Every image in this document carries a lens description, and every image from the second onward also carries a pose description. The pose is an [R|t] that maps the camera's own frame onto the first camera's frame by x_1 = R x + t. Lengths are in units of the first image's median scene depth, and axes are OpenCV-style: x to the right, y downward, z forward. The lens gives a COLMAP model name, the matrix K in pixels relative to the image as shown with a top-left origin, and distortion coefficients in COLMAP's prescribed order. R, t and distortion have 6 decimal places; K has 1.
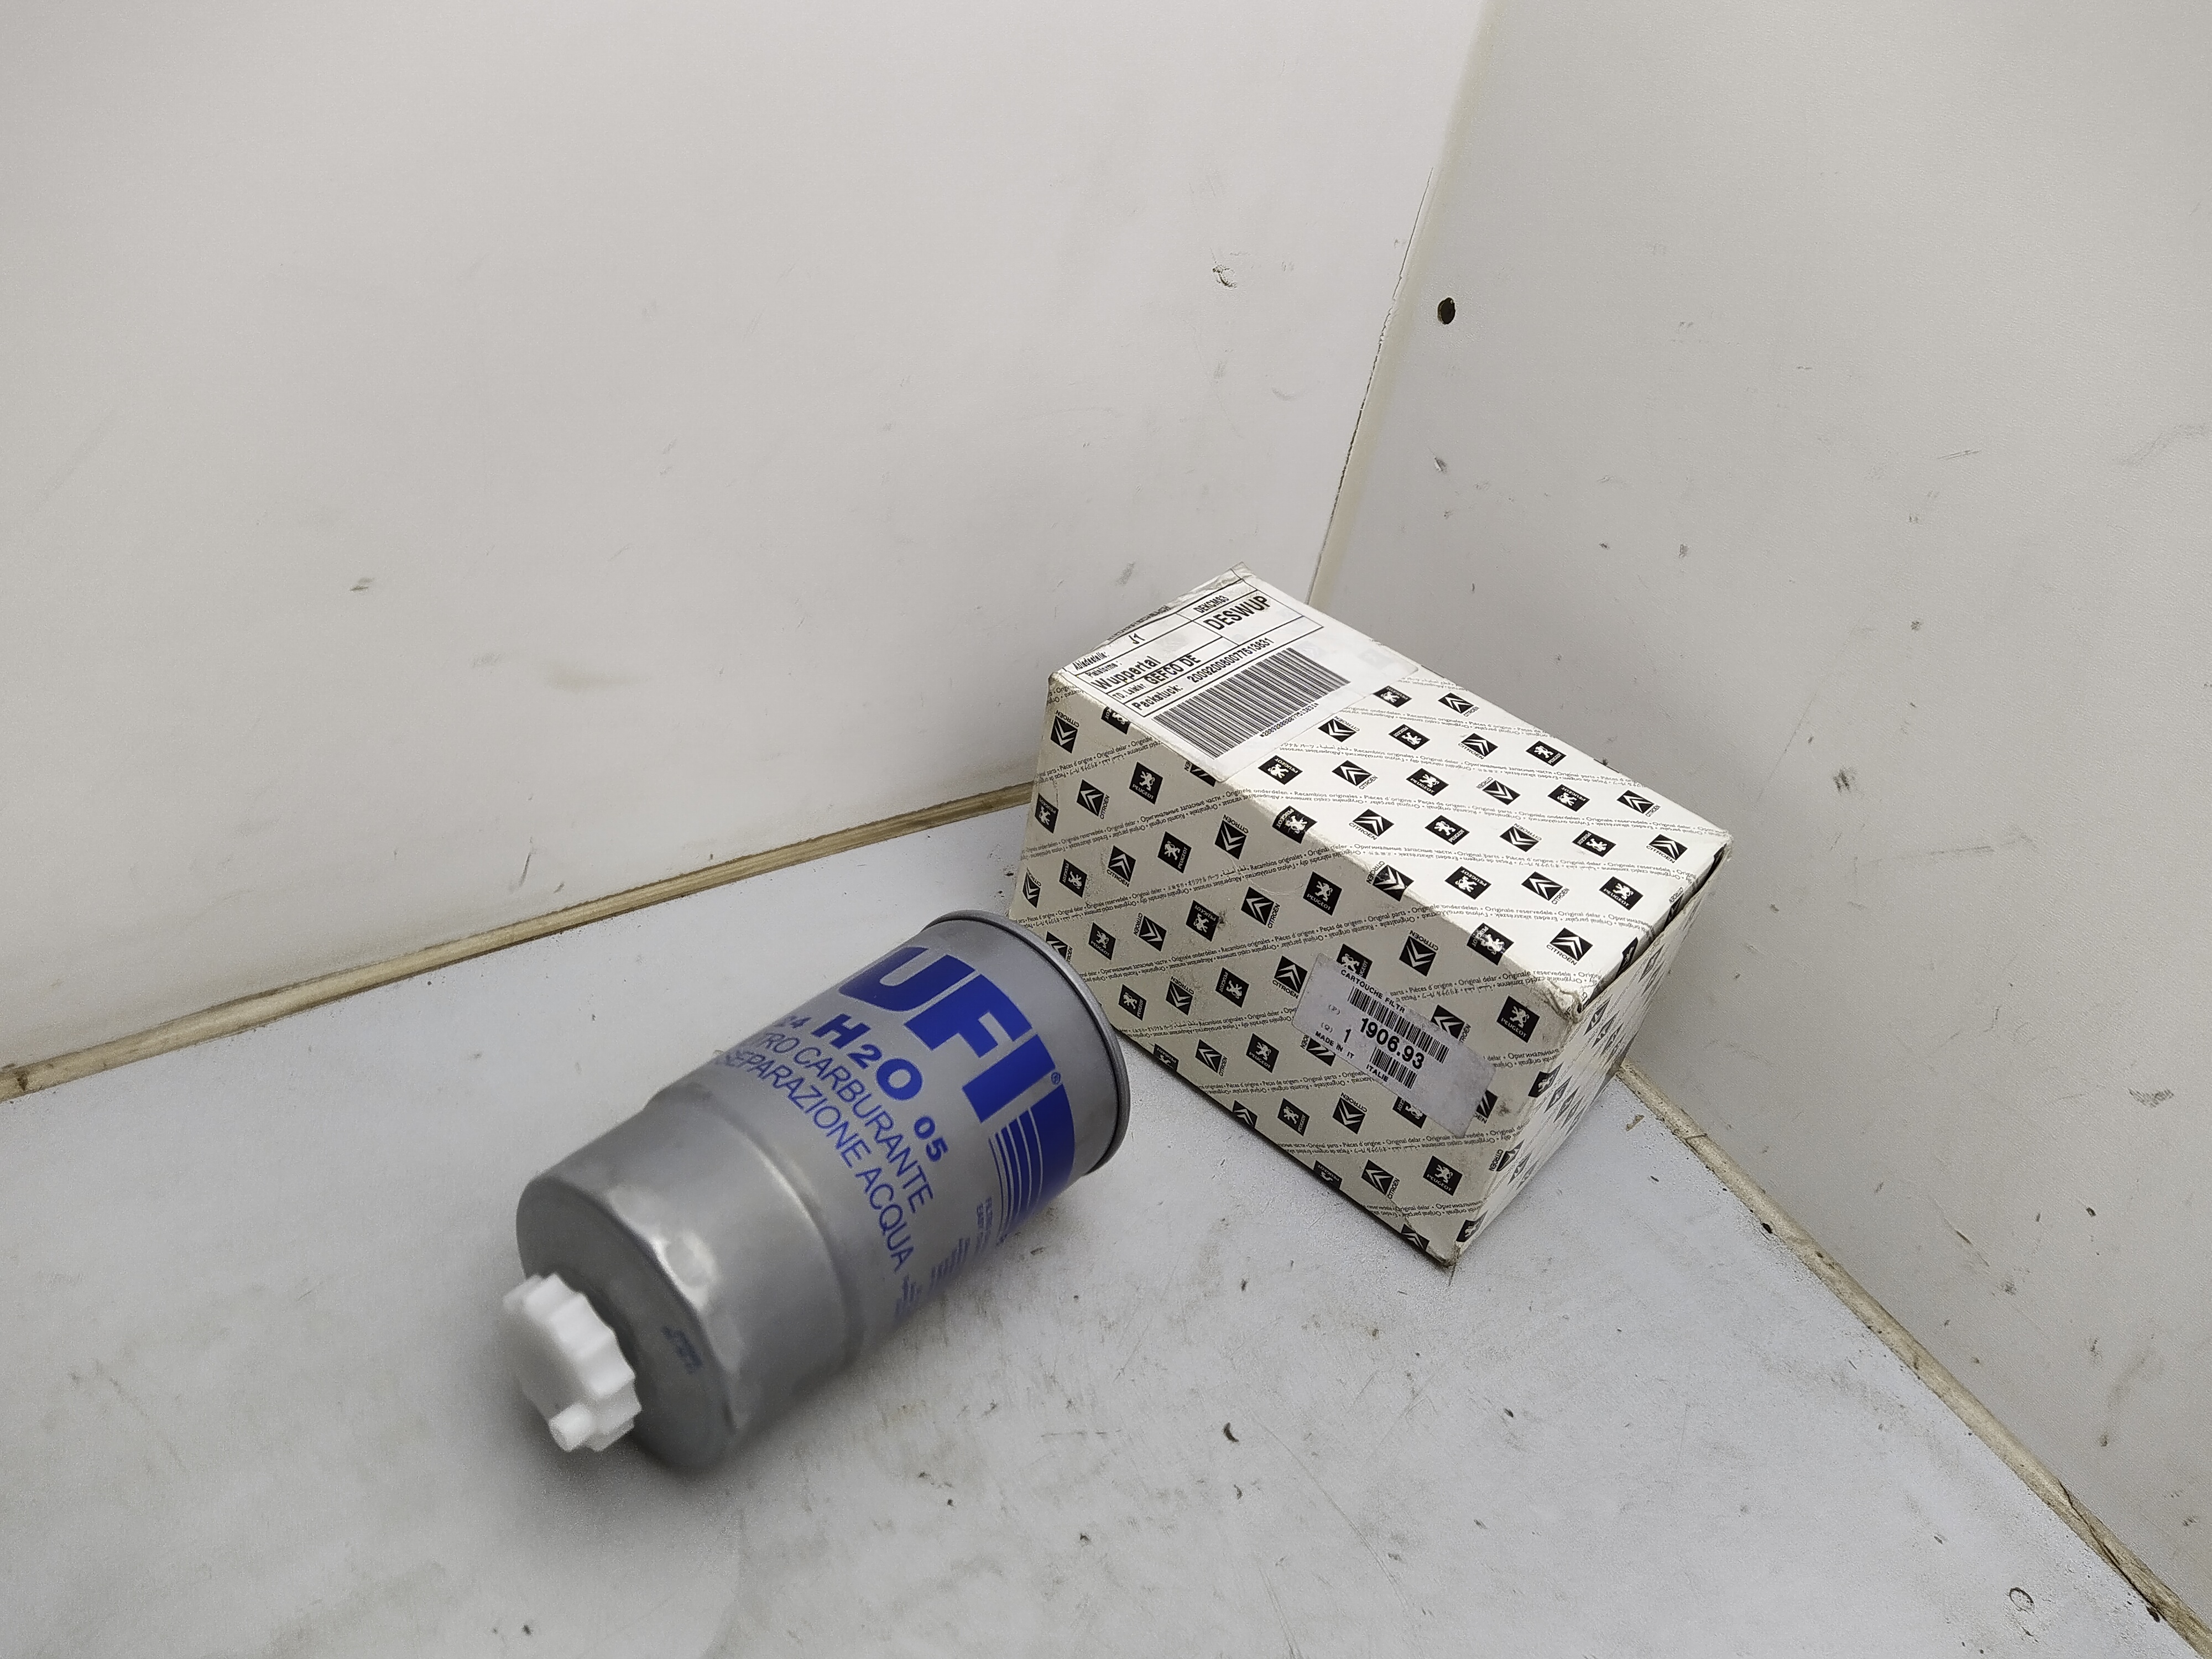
lens RADIAL K [[1719.6, 0, 1094.0], [0, 1719.6, 798.2], [0, 0, 1]] dist [0.063787, -0.007198]
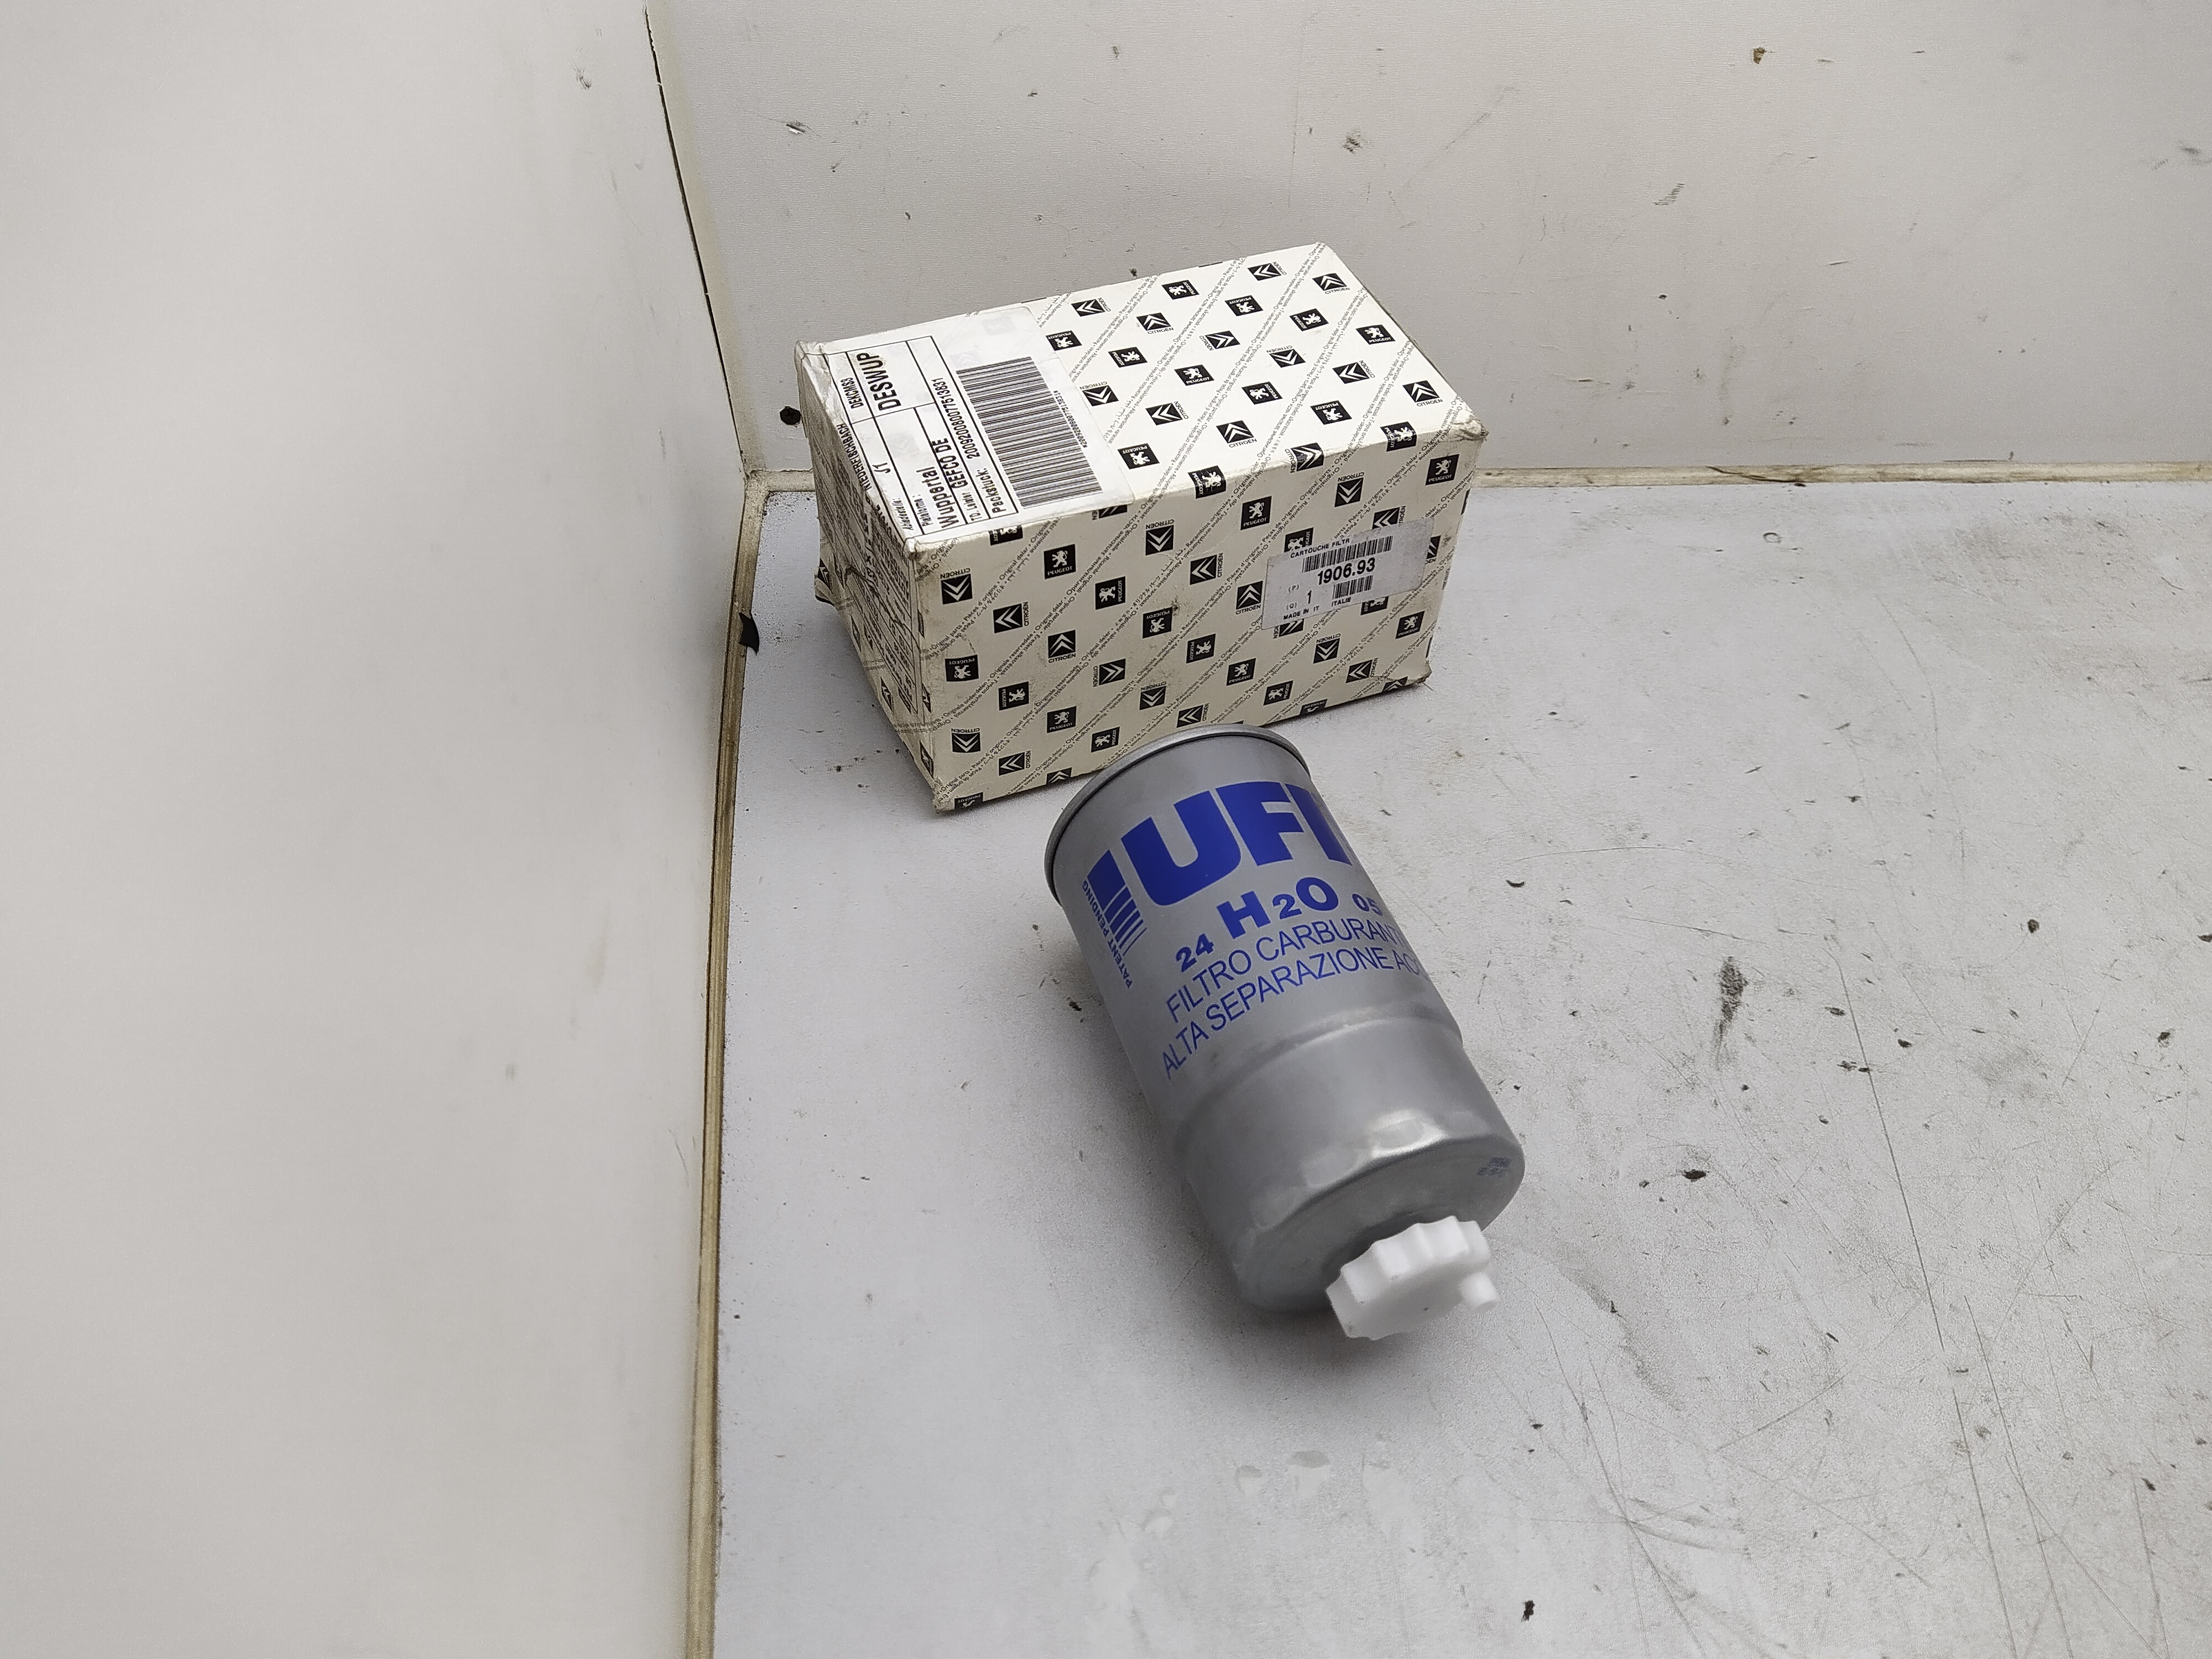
lens RADIAL K [[1686.9, 0, 1078.3], [0, 1686.9, 820.5], [0, 0, 1]] dist [0.097457, -0.148071]
pose [[0.491057, -0.755914, 0.432963, -0.507200], [0.585520, 0.654407, 0.478454, -0.377129], [-0.645004, 0.018560, 0.763954, 0.263603]]
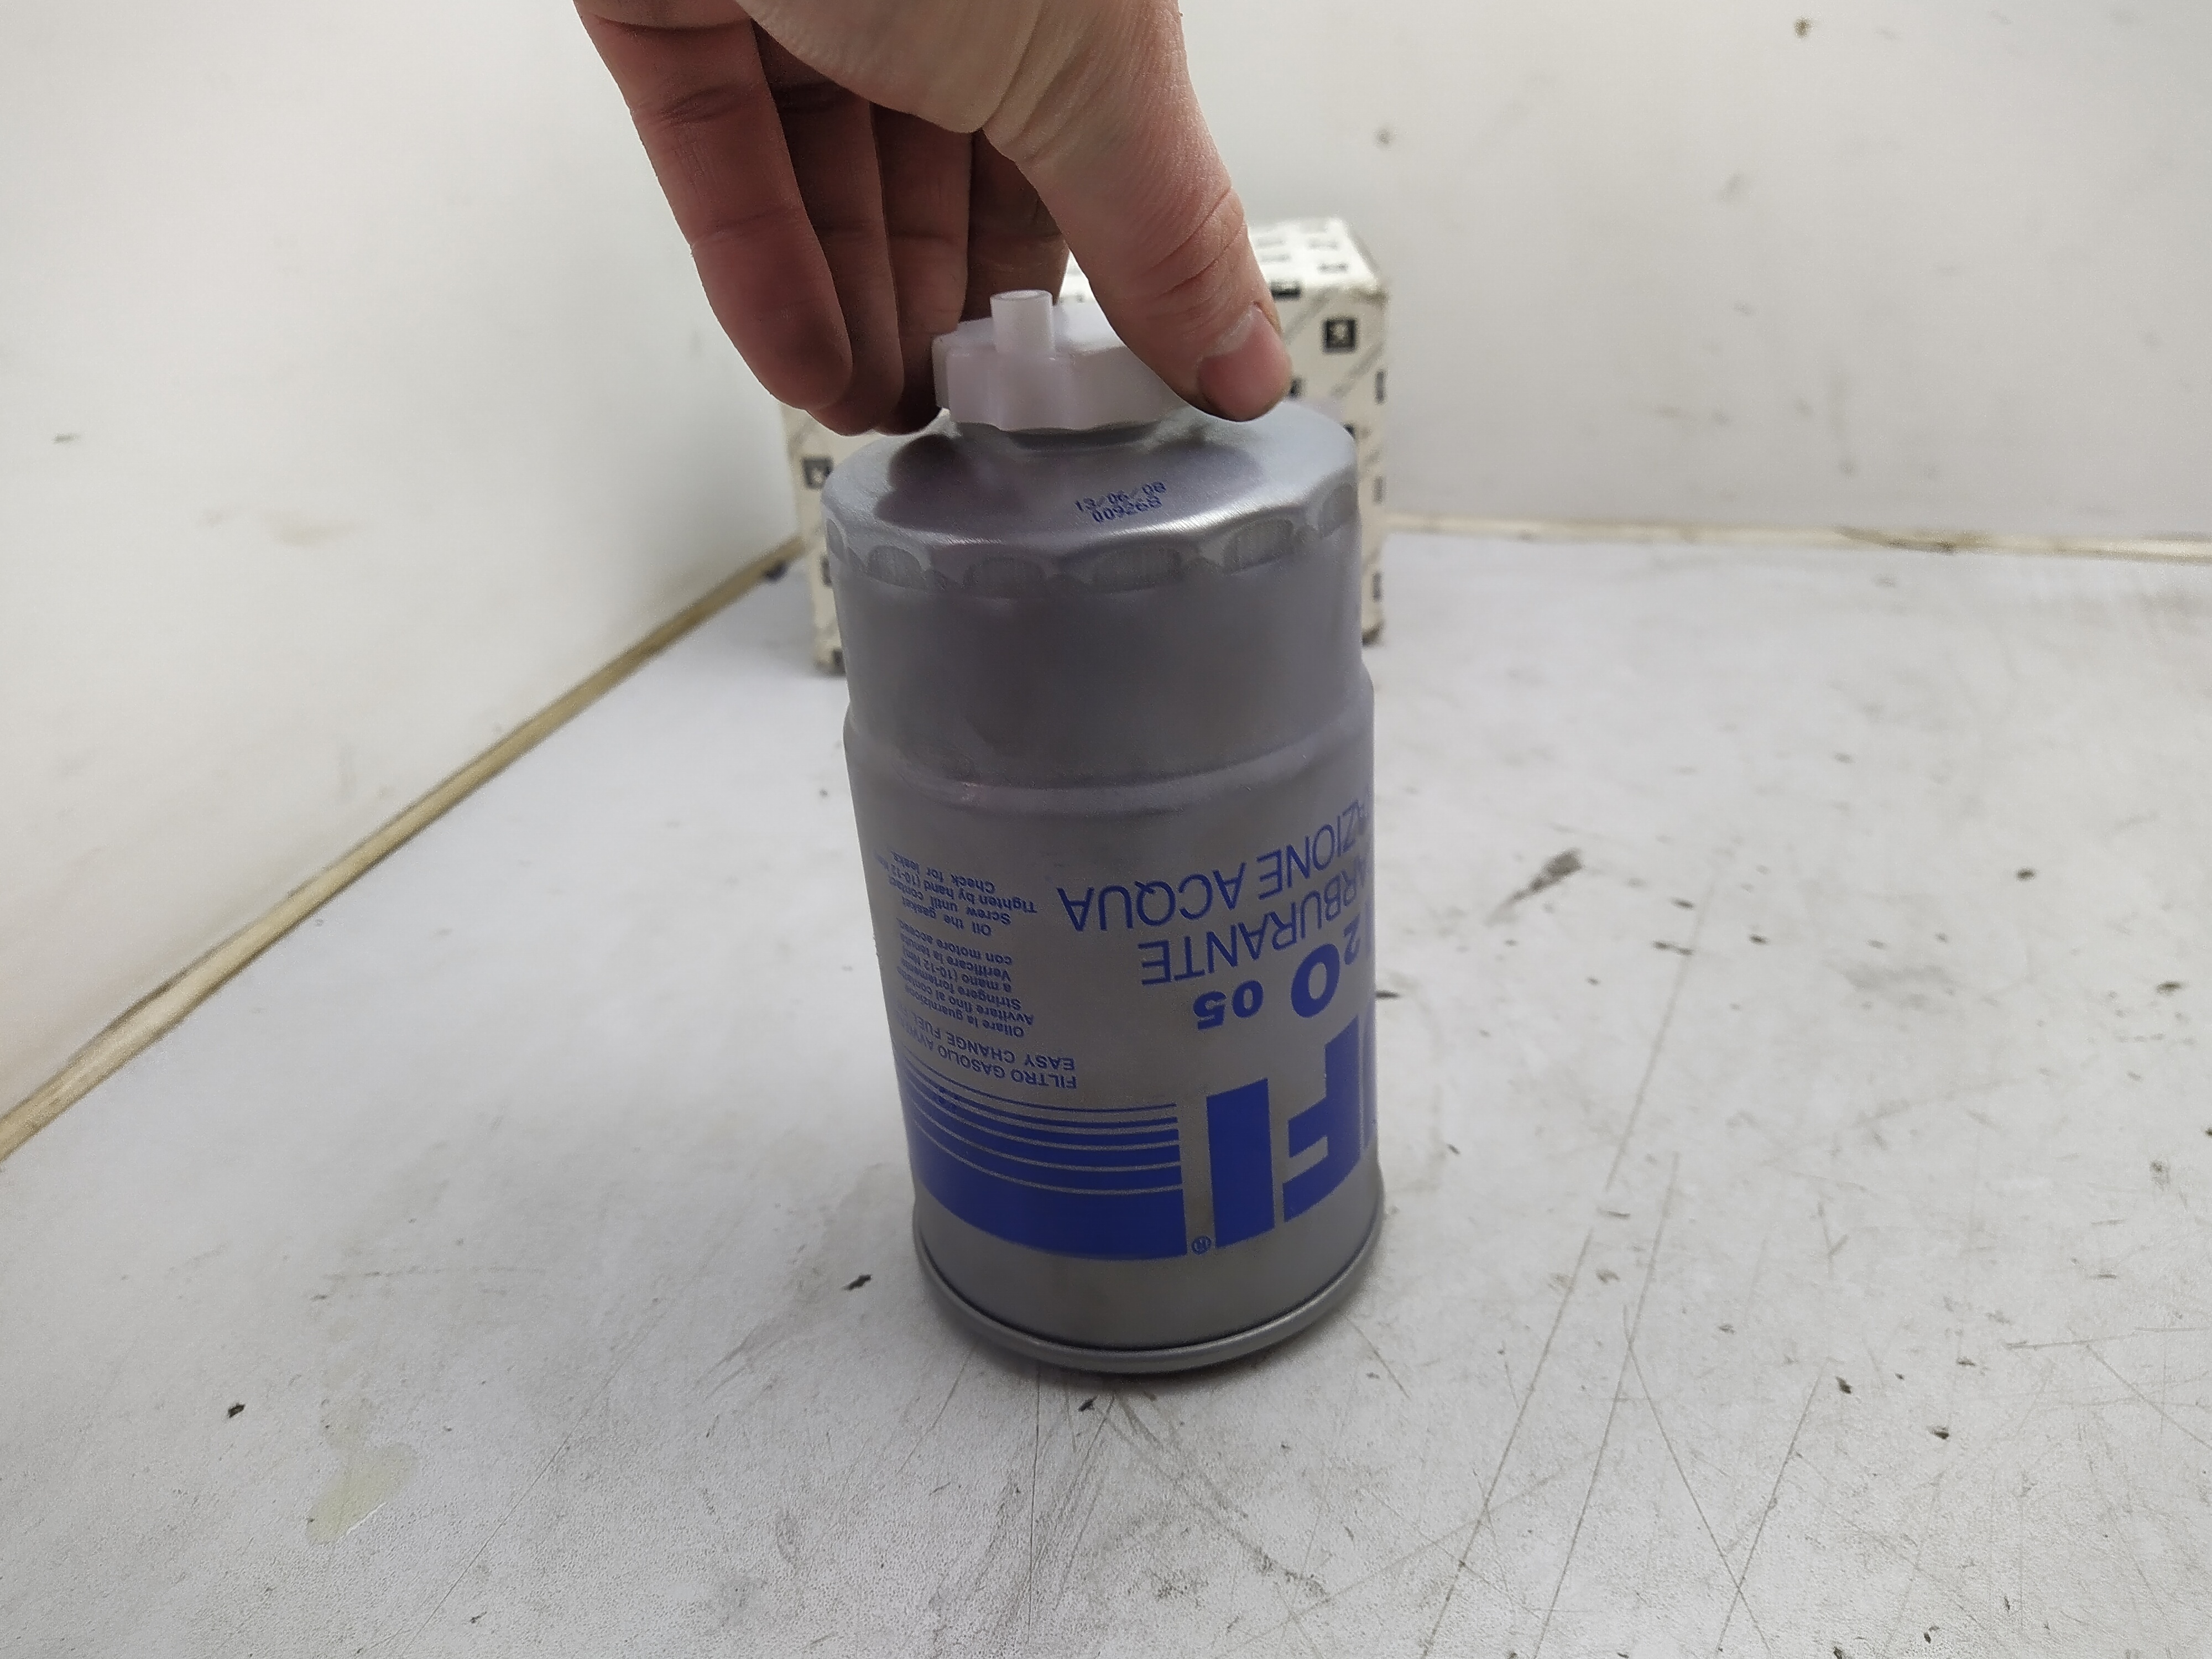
lens RADIAL K [[1686.9, 0, 1078.3], [0, 1686.9, 820.5], [0, 0, 1]] dist [0.097457, -0.148071]
pose [[0.764970, -0.488094, 0.420220, -0.451339], [0.538028, 0.842927, -0.000351, 0.275759], [-0.354044, 0.226359, 0.907422, 0.132101]]
